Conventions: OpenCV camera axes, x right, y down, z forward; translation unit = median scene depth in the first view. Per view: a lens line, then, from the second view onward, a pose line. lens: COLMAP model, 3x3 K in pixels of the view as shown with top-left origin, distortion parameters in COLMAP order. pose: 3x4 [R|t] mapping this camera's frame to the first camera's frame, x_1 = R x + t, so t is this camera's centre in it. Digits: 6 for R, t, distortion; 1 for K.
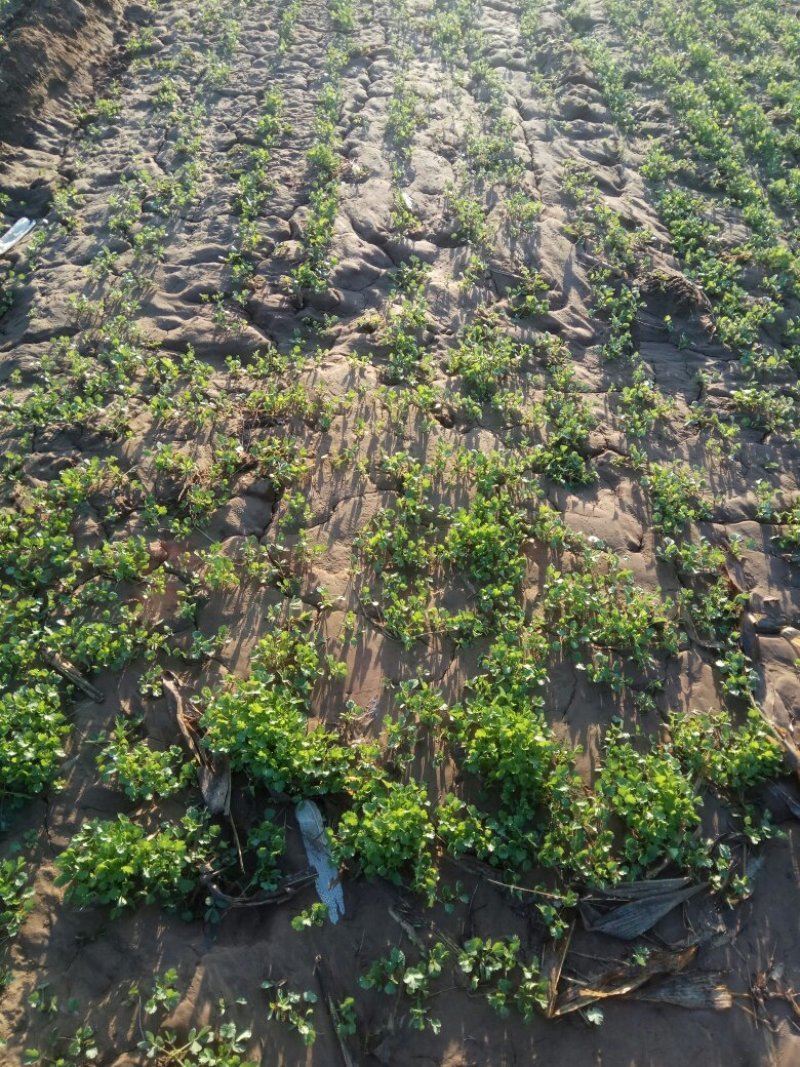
lens RADIAL K [[787.3, 0, 390.9], [0, 787.3, 527.9], [0, 0, 1]] dist [0.088154, -0.115851]
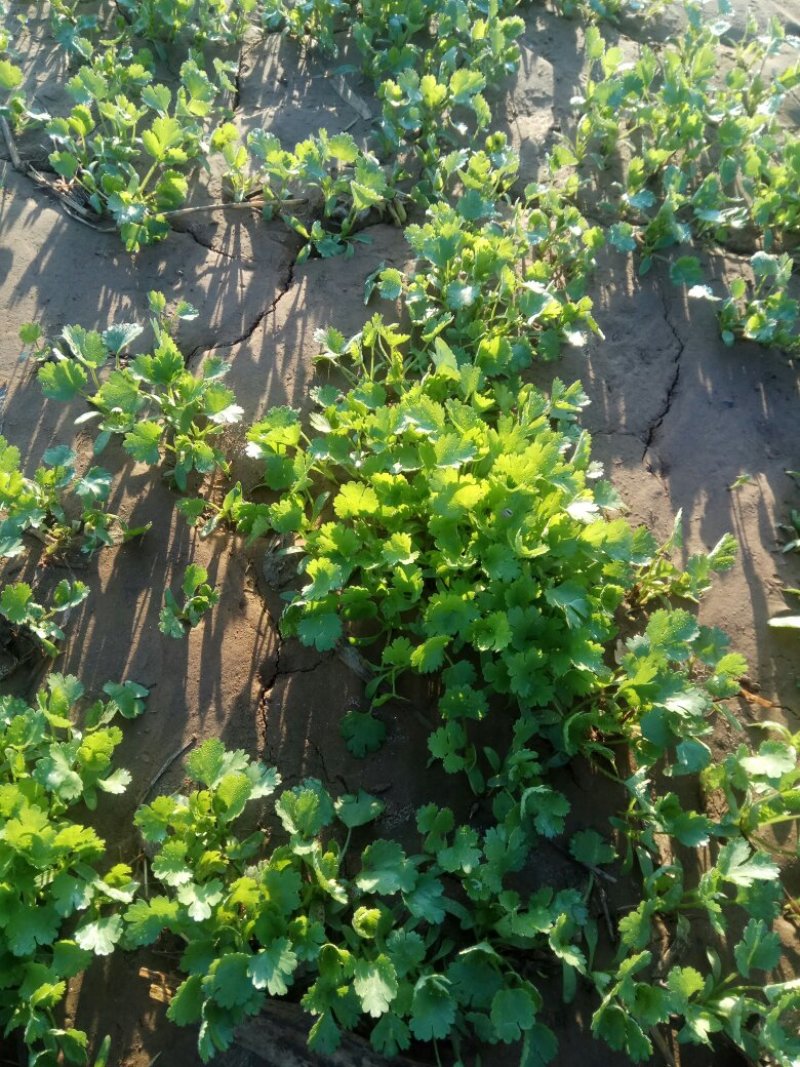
lens RADIAL K [[787.3, 0, 405.1], [0, 787.3, 534.8], [0, 0, 1]] dist [0.088154, -0.115851]
pose [[0.995658, -0.009359, 0.092611, 0.078792], [-0.010282, 0.977786, 0.209356, 0.162721], [-0.092513, -0.209399, 0.973444, 0.560978]]
